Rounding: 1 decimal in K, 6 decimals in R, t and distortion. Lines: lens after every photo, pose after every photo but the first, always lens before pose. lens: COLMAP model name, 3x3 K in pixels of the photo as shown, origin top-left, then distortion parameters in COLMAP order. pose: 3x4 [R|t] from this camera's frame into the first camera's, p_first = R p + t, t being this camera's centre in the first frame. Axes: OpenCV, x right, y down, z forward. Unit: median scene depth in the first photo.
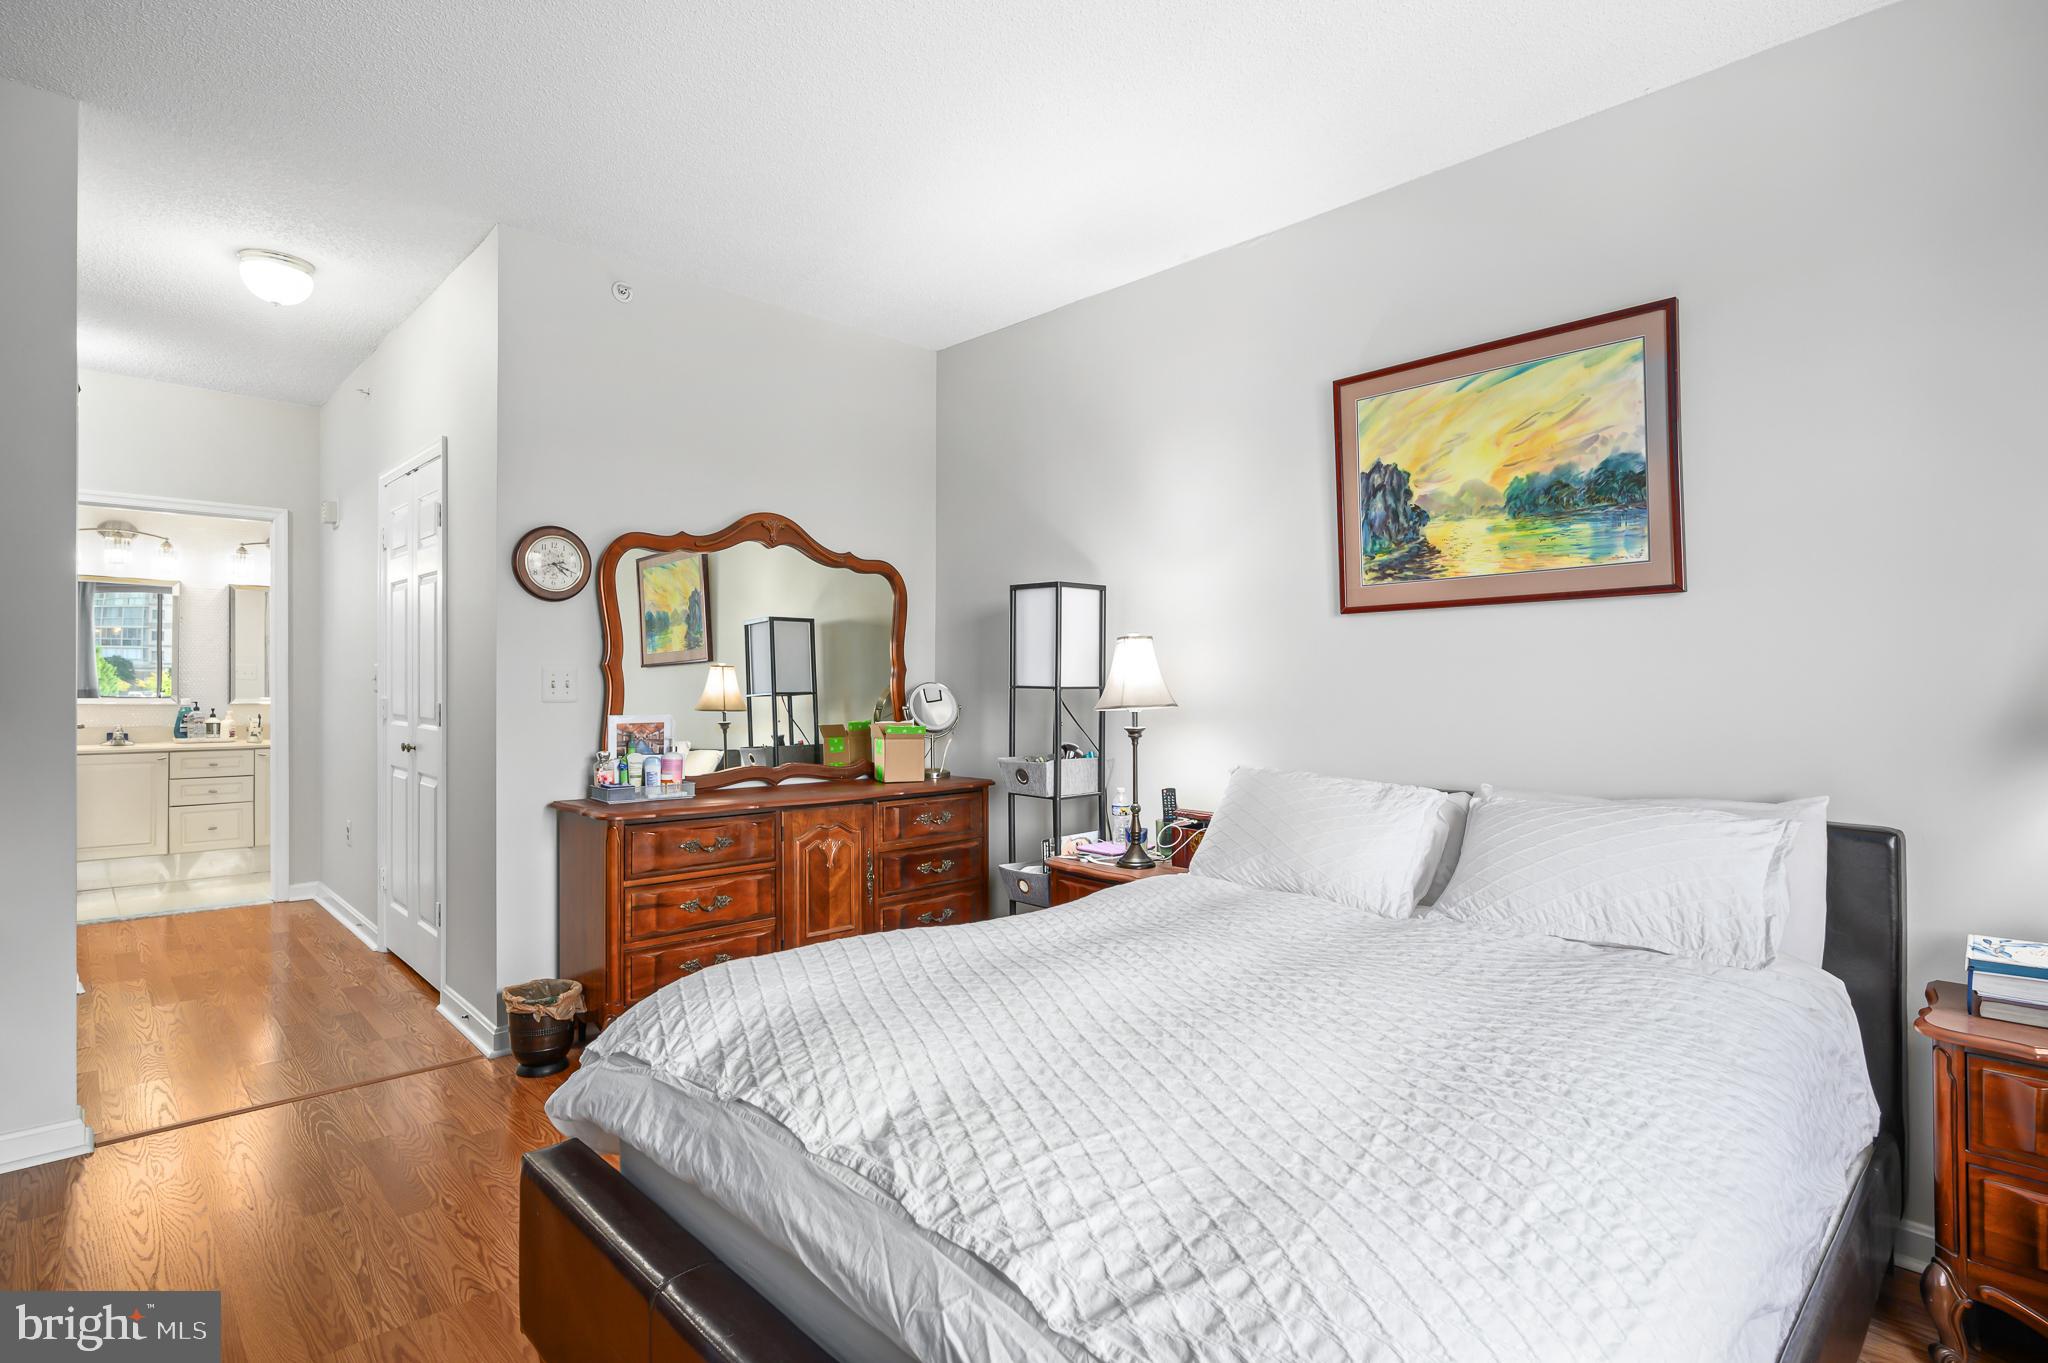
lens RADIAL K [[998.8, 0, 1024.3], [0, 998.8, 682.0], [0, 0, 1]] dist [-0.001241, -0.001389]
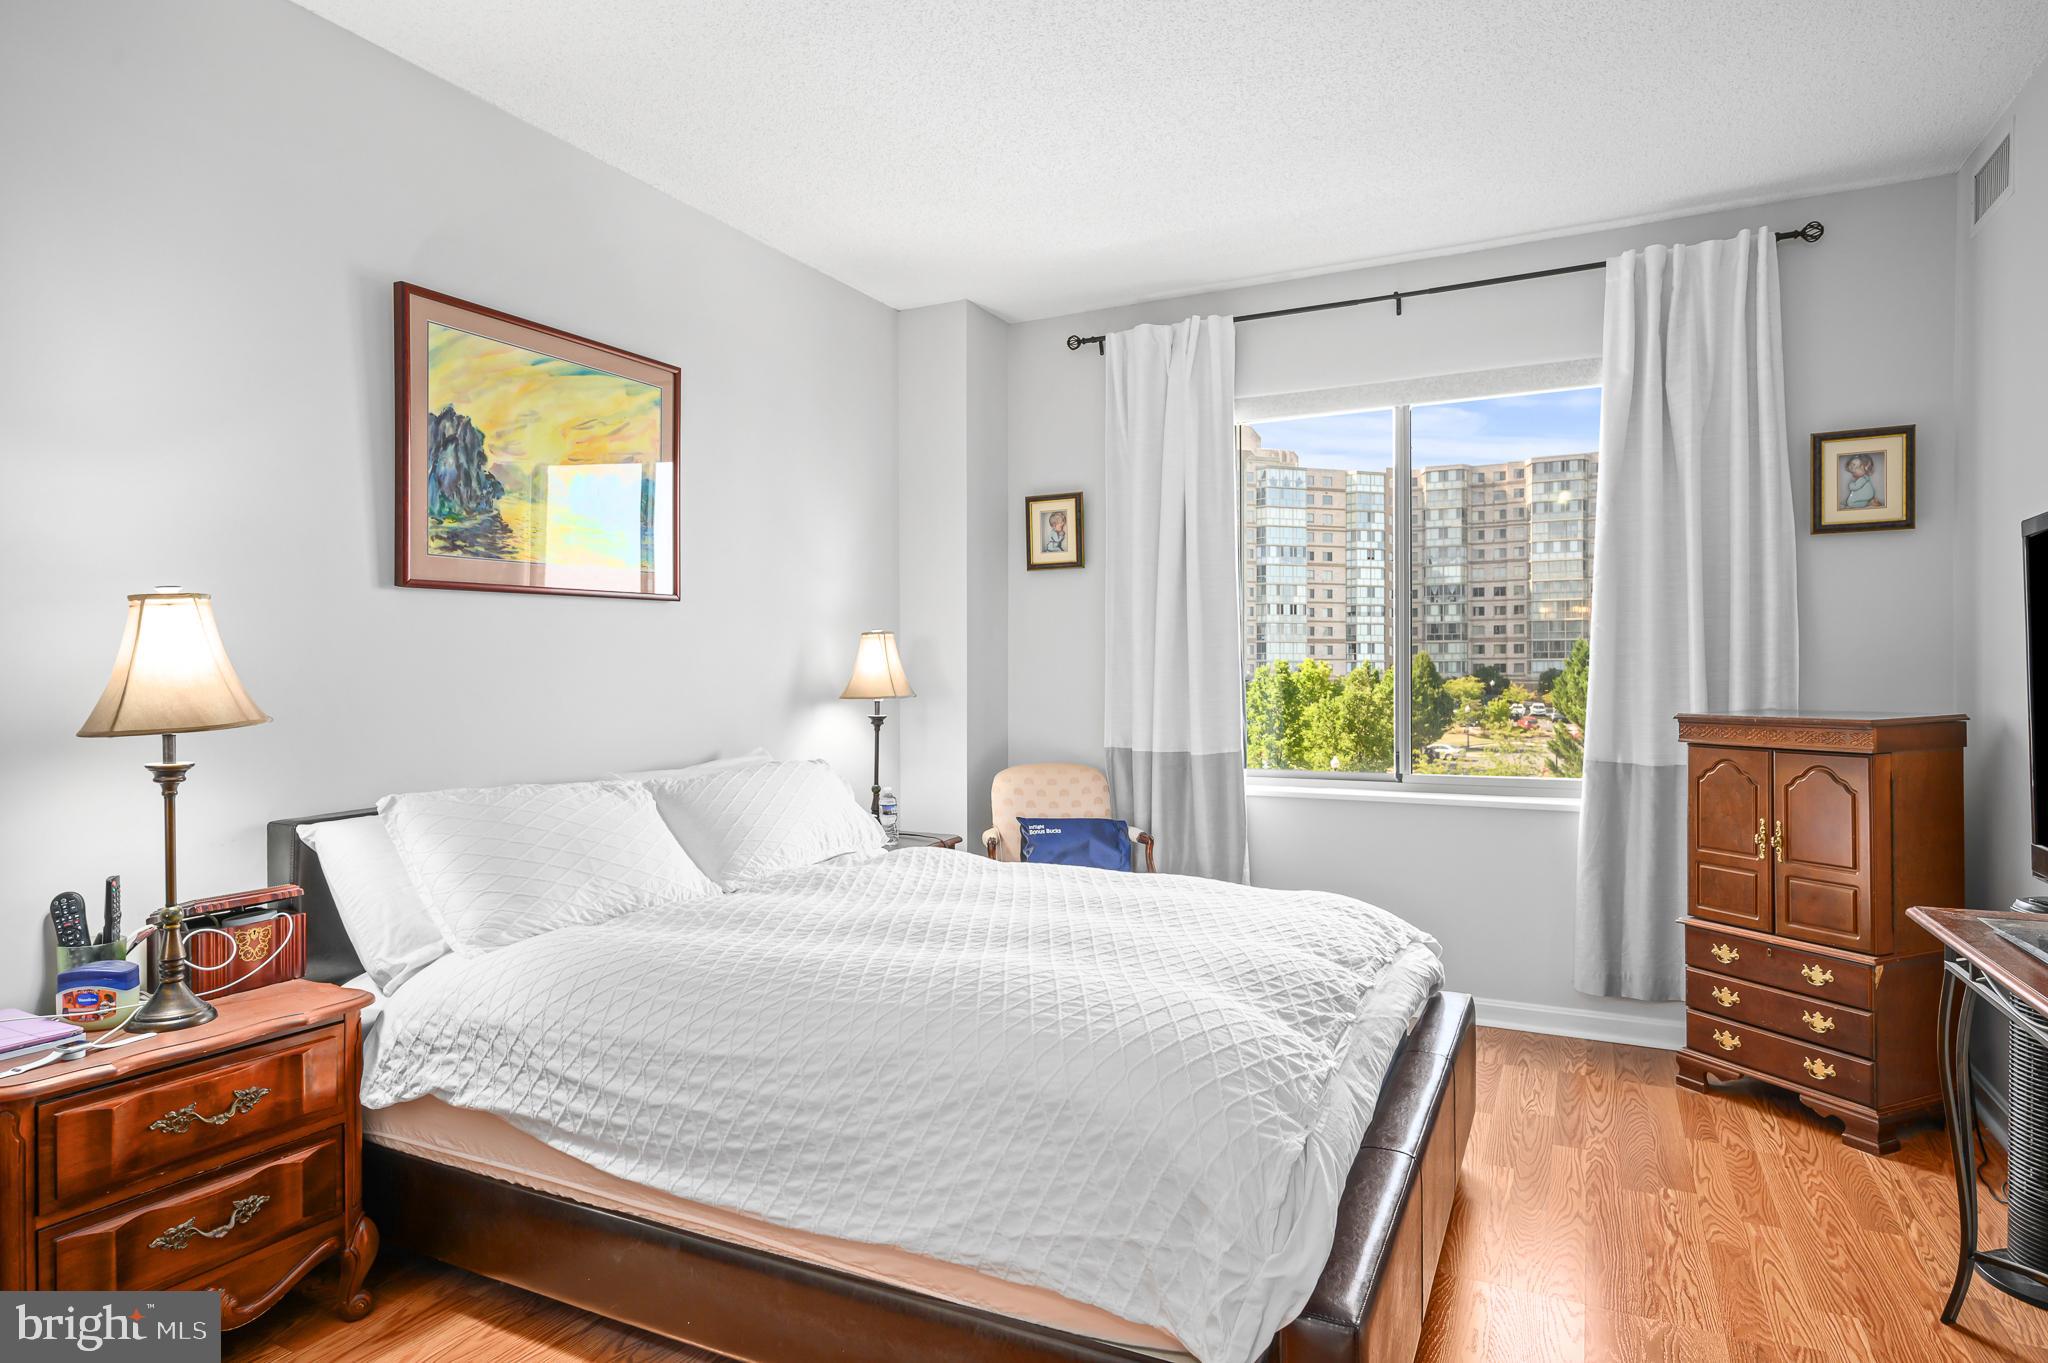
lens RADIAL K [[1139.1, 0, 1028.6], [0, 1139.1, 673.8], [0, 0, 1]] dist [0.002796, 0.000130]
pose [[-0.330990, 0.004761, 0.943622, -0.703302], [0.014392, 0.999896, 0.000003, 0.005746], [-0.943525, 0.013581, -0.331024, 0.882937]]
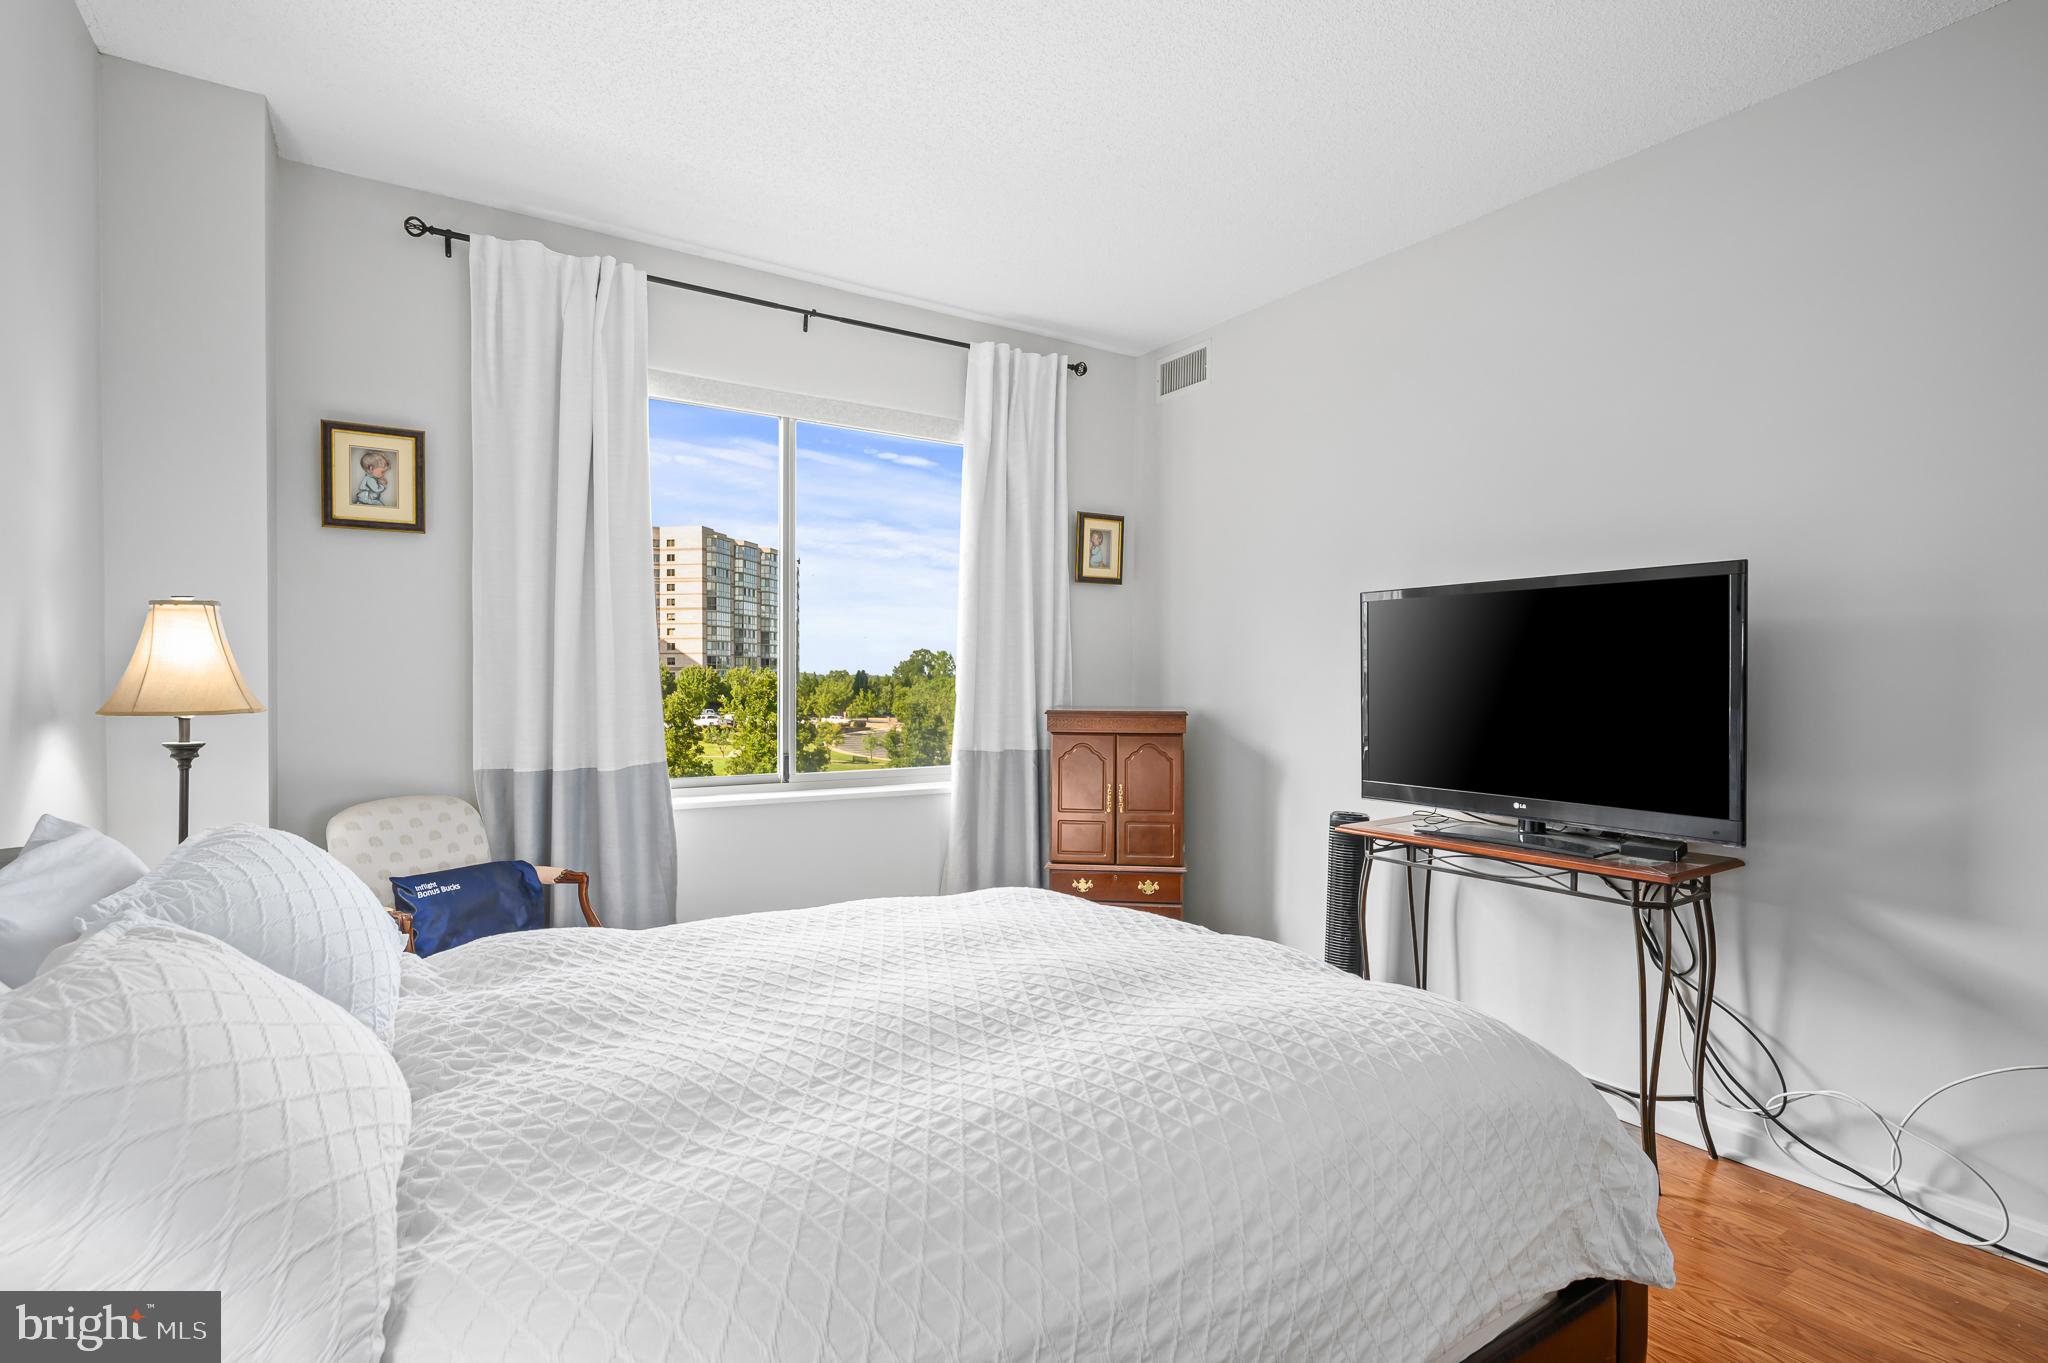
lens RADIAL K [[998.8, 0, 1031.2], [0, 998.8, 692.8], [0, 0, 1]] dist [-0.001241, -0.001389]
pose [[-0.982681, -0.005295, 0.185230, -0.346507], [-0.000809, 0.999705, 0.024286, 0.002581], [-0.185304, 0.023716, -0.982395, 1.052252]]
